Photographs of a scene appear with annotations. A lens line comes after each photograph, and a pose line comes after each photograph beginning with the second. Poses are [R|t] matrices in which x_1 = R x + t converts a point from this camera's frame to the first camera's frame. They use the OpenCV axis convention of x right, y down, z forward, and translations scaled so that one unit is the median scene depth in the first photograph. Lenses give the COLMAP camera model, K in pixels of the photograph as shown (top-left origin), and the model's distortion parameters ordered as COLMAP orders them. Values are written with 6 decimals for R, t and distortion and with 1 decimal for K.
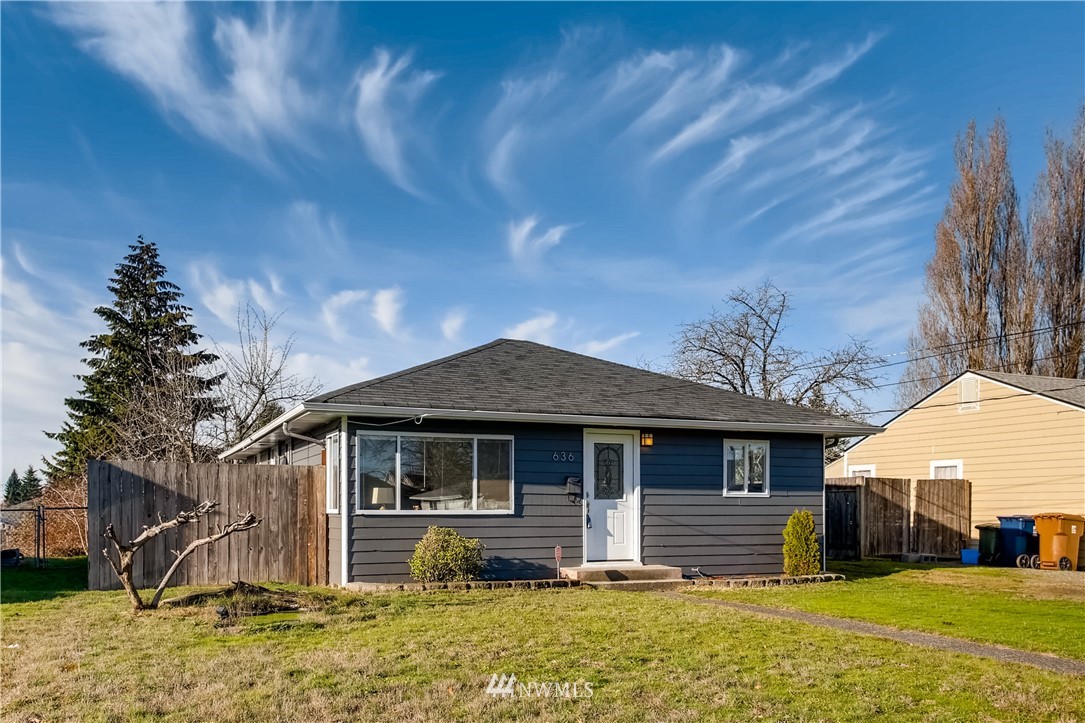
lens RADIAL K [[843.8, 0, 542.5], [0, 843.8, 361.5], [0, 0, 1]] dist [0.007820, -0.006102]
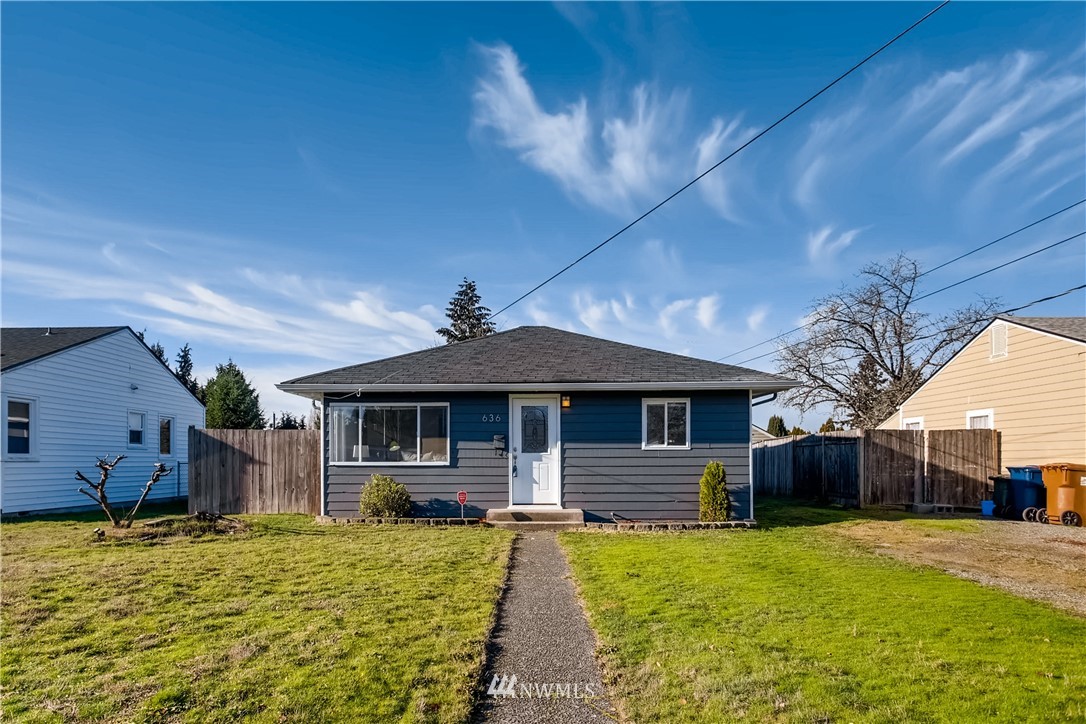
lens RADIAL K [[631.4, 0, 494.7], [0, 631.4, 361.0], [0, 0, 1]] dist [-0.005253, 0.001318]
pose [[0.917943, -0.064599, -0.391416, 0.381562], [0.070643, 0.997501, 0.001044, 0.028969], [0.390371, -0.028609, 0.920213, 0.160480]]
